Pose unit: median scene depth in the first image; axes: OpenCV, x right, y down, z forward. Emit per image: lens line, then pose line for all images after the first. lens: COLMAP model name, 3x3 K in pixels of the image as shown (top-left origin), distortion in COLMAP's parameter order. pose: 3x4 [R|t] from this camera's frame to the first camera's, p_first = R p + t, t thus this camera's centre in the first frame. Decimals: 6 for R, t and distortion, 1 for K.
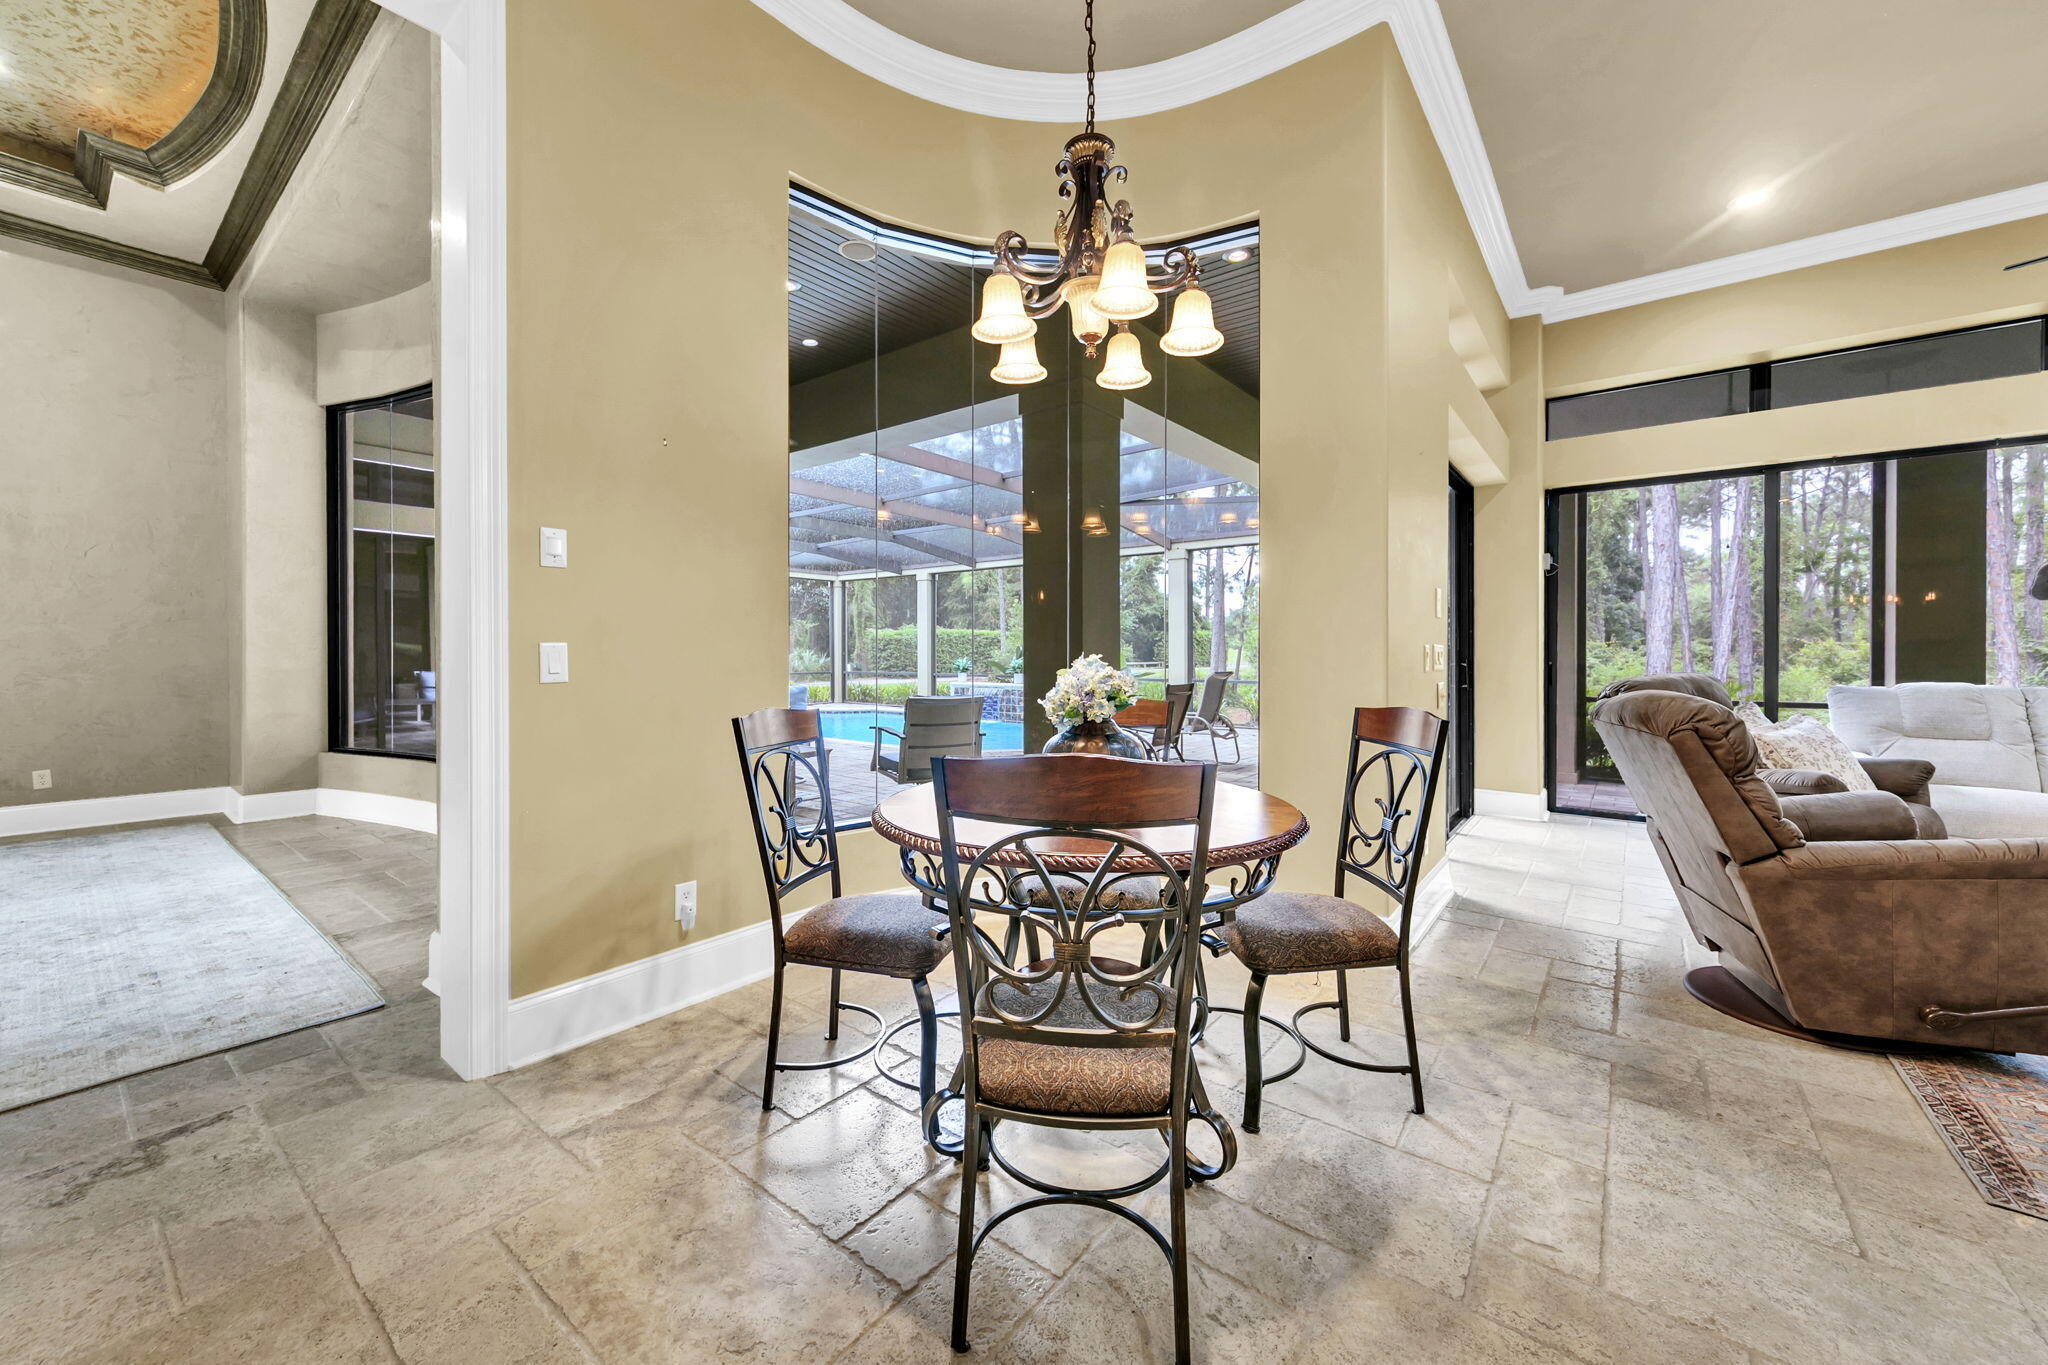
lens RADIAL K [[779.3, 0, 1028.1], [0, 779.3, 653.0], [0, 0, 1]] dist [-0.001336, -0.000106]
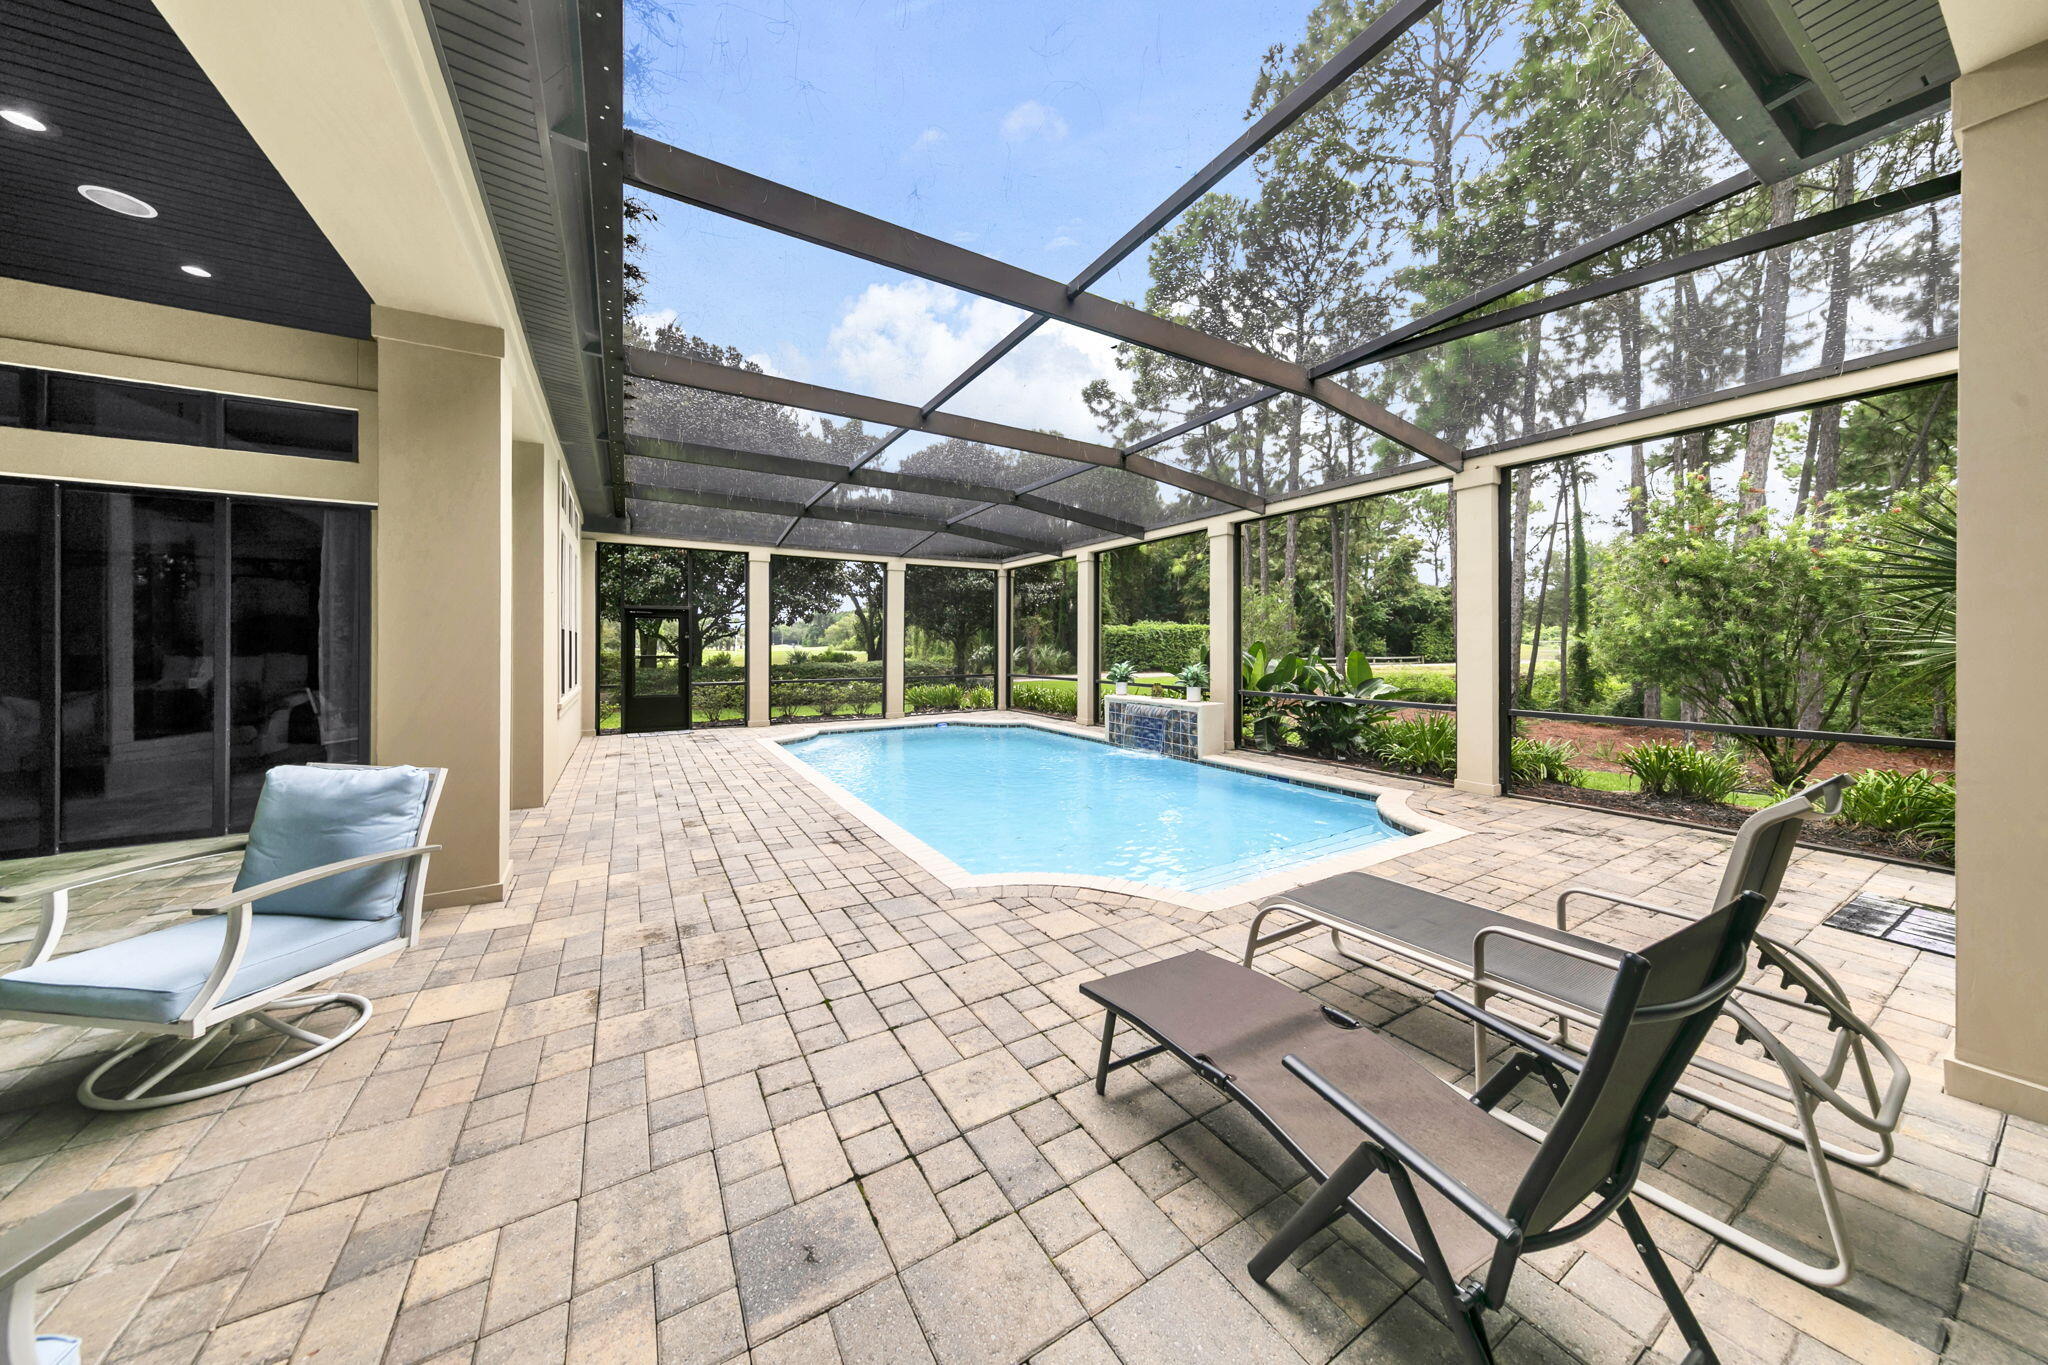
lens RADIAL K [[659.6, 0, 1016.5], [0, 659.6, 642.3], [0, 0, 1]] dist [0.000175, 0.000001]
pose [[0.929540, -0.002757, -0.368710, 0.043821], [0.000886, 0.999986, -0.005244, -0.007548], [0.368719, 0.004548, 0.929530, 0.321032]]
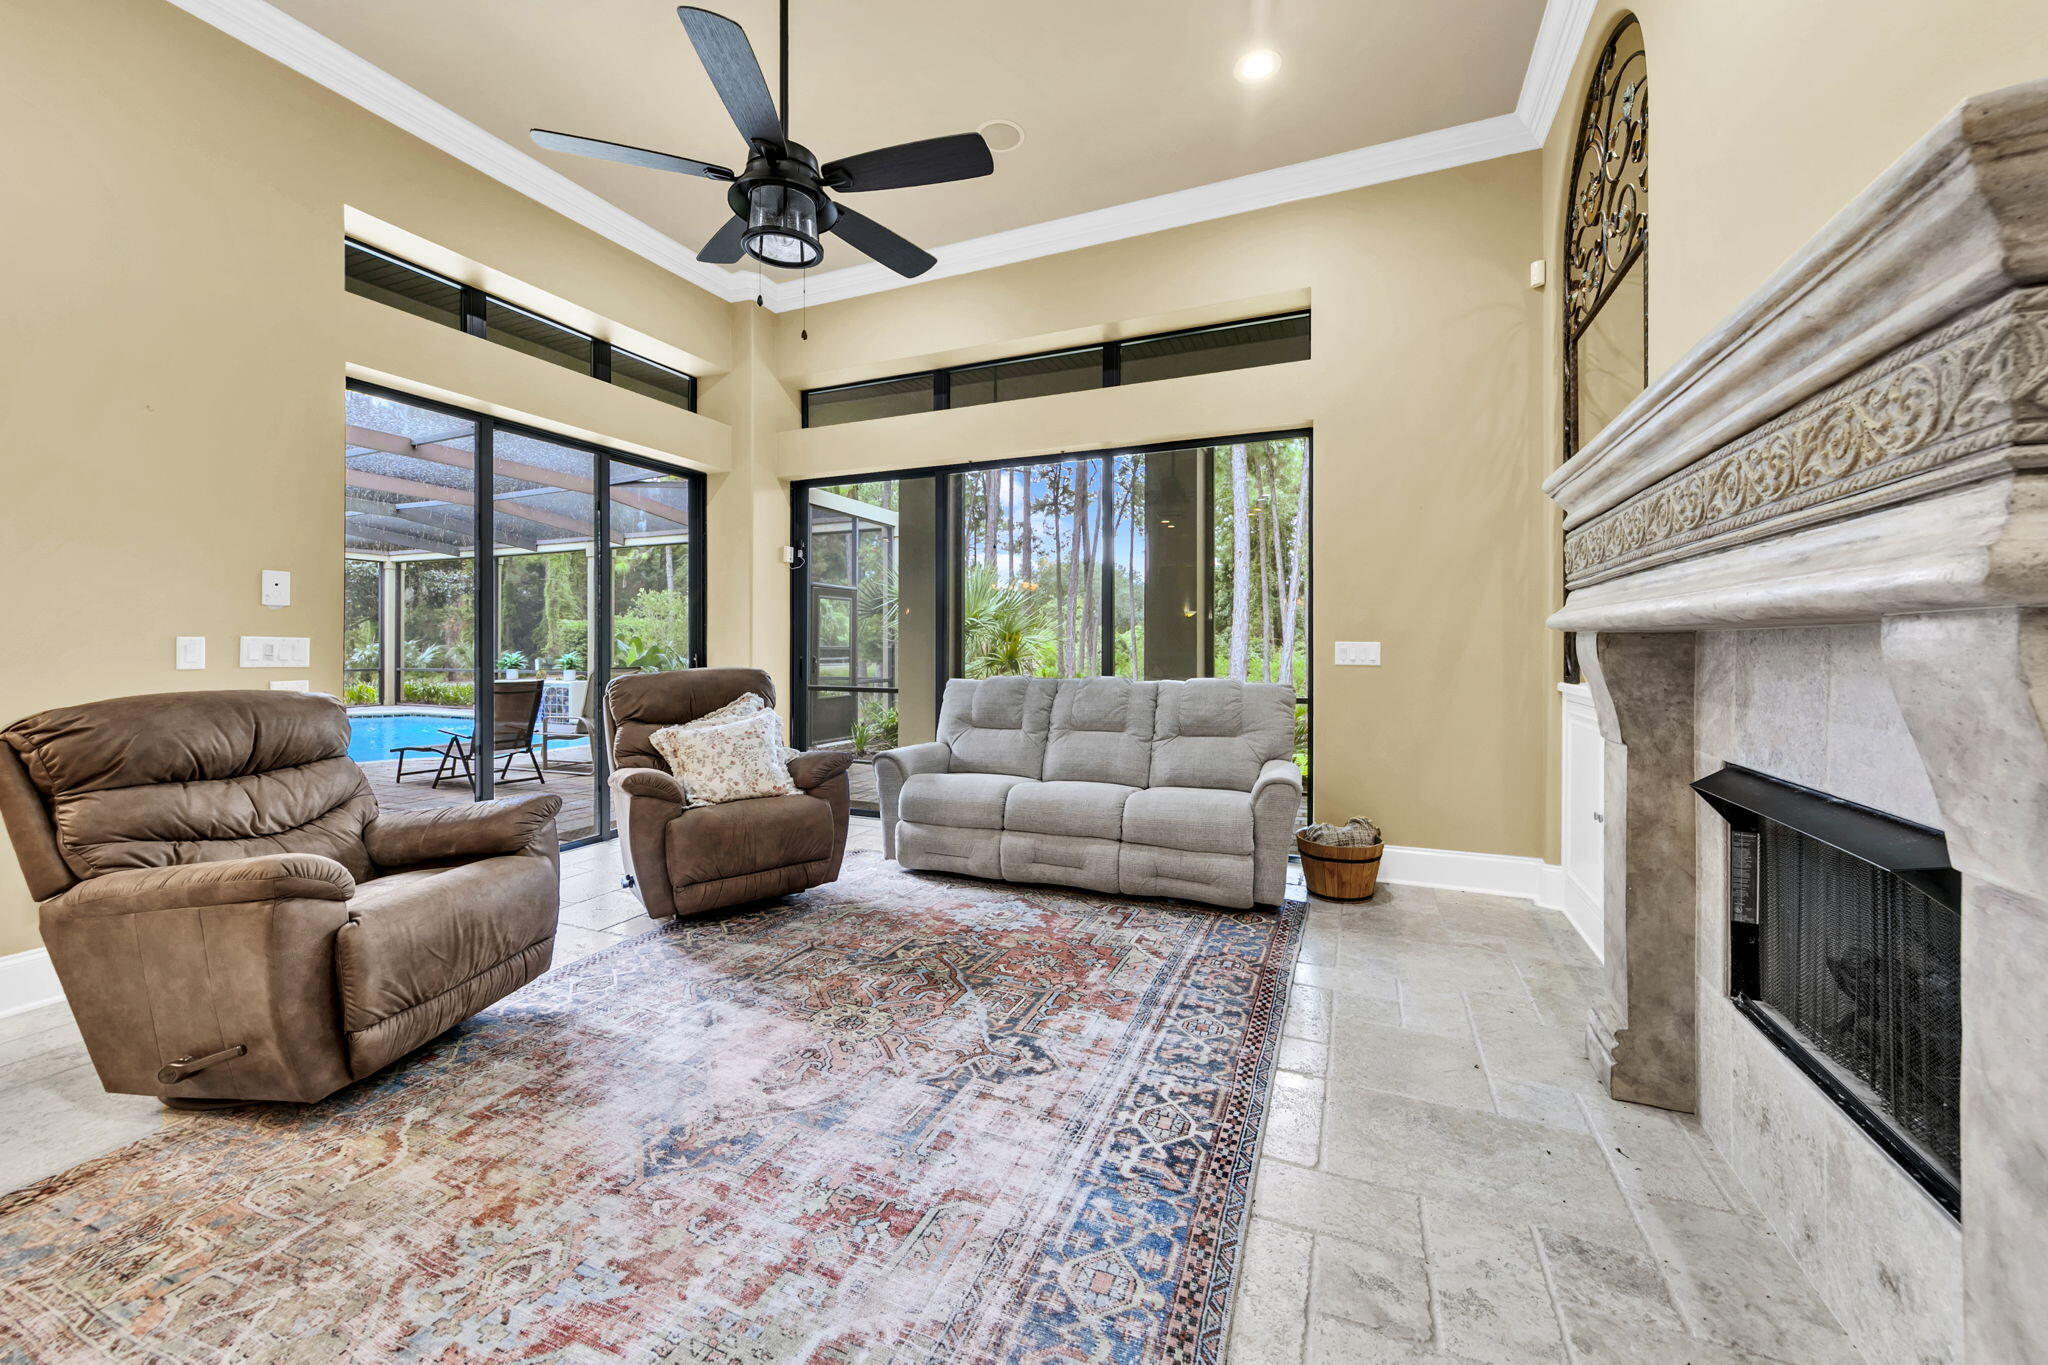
lens RADIAL K [[779.3, 0, 1042.1], [0, 779.3, 648.1], [0, 0, 1]] dist [-0.001336, -0.000106]
pose [[0.961266, 0.000824, 0.275620, 0.207133], [-0.001163, 0.999999, 0.001064, -0.000348], [-0.275619, -0.001343, 0.961266, -0.011056]]
